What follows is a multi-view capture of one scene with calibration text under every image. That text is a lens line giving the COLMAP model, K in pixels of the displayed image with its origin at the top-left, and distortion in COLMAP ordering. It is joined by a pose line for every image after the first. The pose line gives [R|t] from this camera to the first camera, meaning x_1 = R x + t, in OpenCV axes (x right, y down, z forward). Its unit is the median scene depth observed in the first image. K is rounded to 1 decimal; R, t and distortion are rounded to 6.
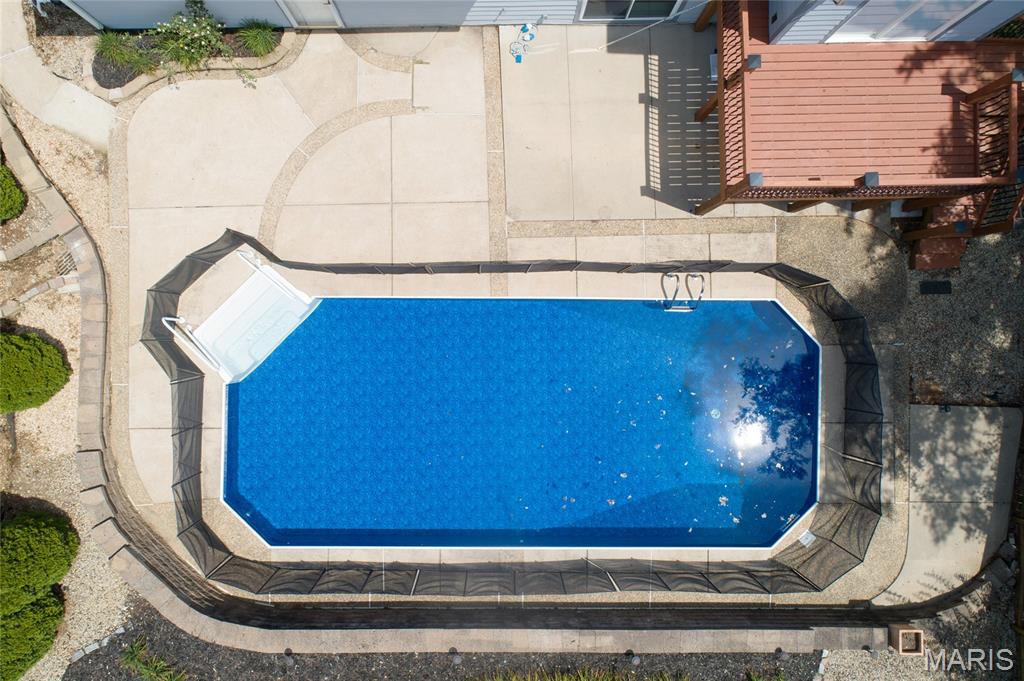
lens RADIAL K [[694.0, 0, 507.9], [0, 694.0, 344.4], [0, 0, 1]] dist [-0.001482, 0.003826]
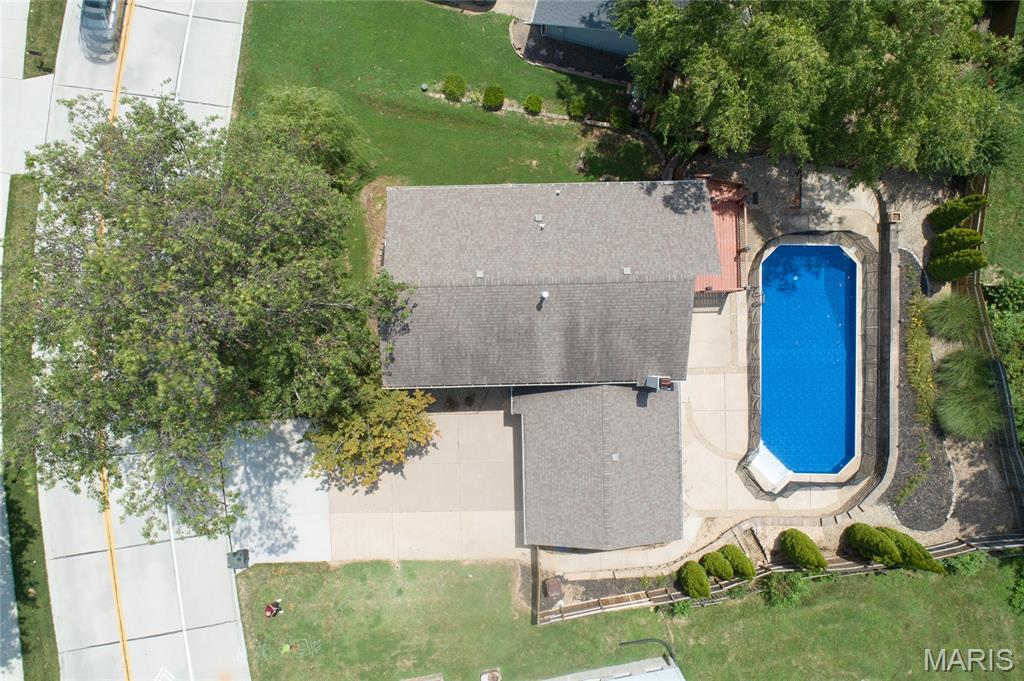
lens RADIAL K [[694.0, 0, 500.8], [0, 694.0, 342.6], [0, 0, 1]] dist [-0.001482, 0.003826]
pose [[-0.003757, -0.999660, -0.025803, 0.159612], [0.999957, -0.003975, 0.008426, -1.069745], [-0.008525, -0.025771, 0.999632, -1.601784]]
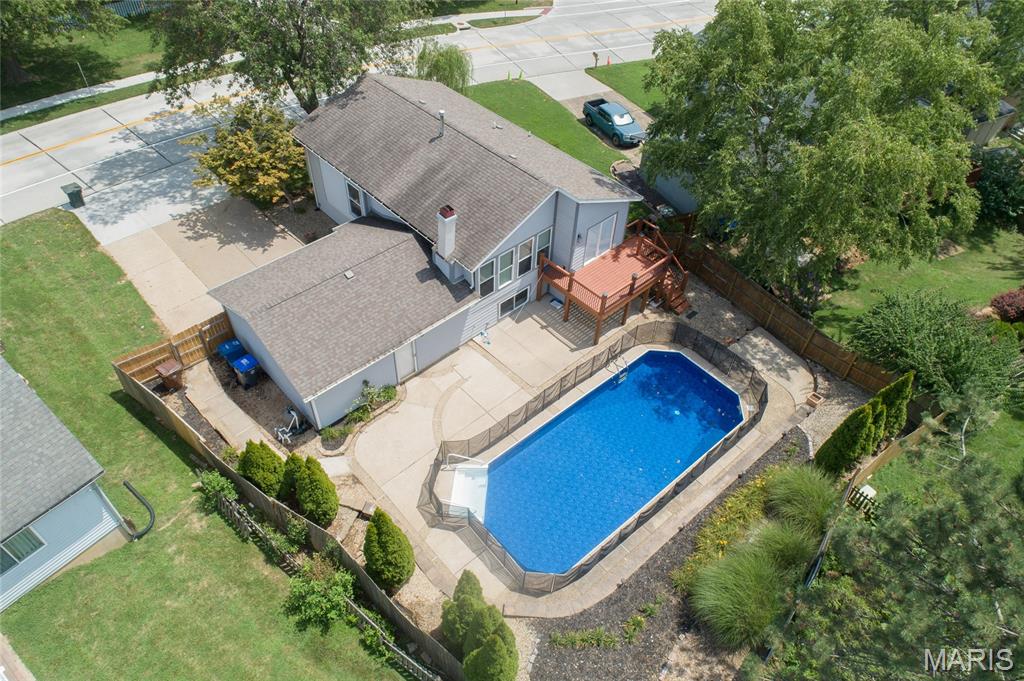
lens RADIAL K [[694.0, 0, 504.9], [0, 694.0, 341.7], [0, 0, 1]] dist [-0.001482, 0.003826]
pose [[0.752841, -0.468390, 0.462429, -0.959018], [0.658090, 0.548626, -0.515682, 0.750890], [-0.012161, 0.692546, 0.721271, -0.585105]]
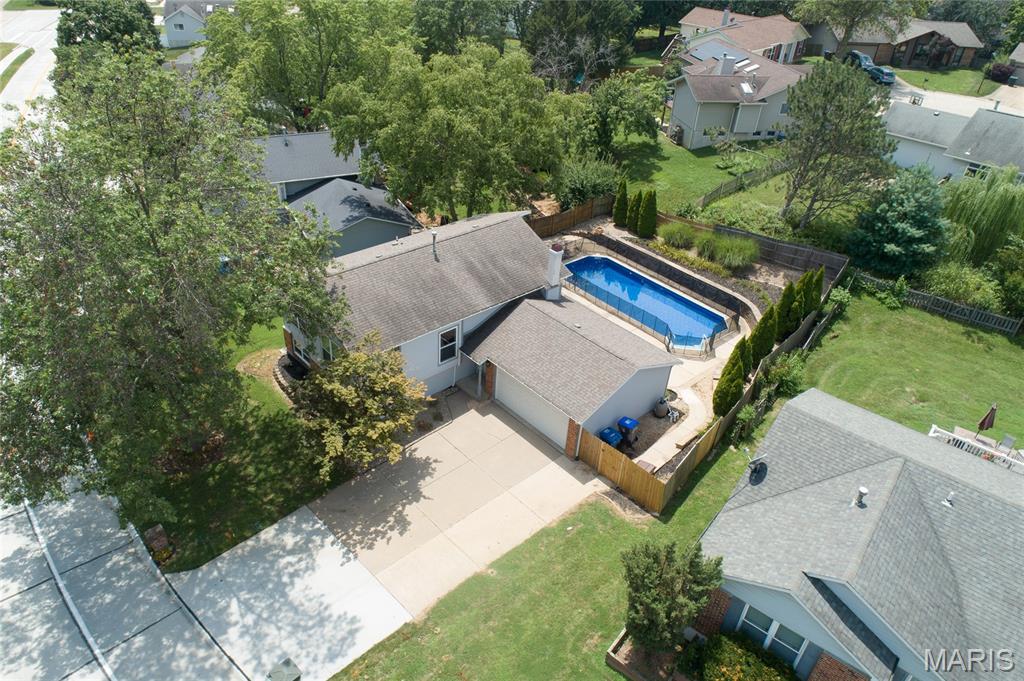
lens RADIAL K [[694.0, 0, 508.5], [0, 694.0, 332.8], [0, 0, 1]] dist [-0.001482, 0.003826]
pose [[-0.654275, -0.458260, 0.601600, -1.645234], [0.753093, -0.322117, 0.573665, -2.305151], [-0.069102, 0.828395, 0.555865, -0.640880]]
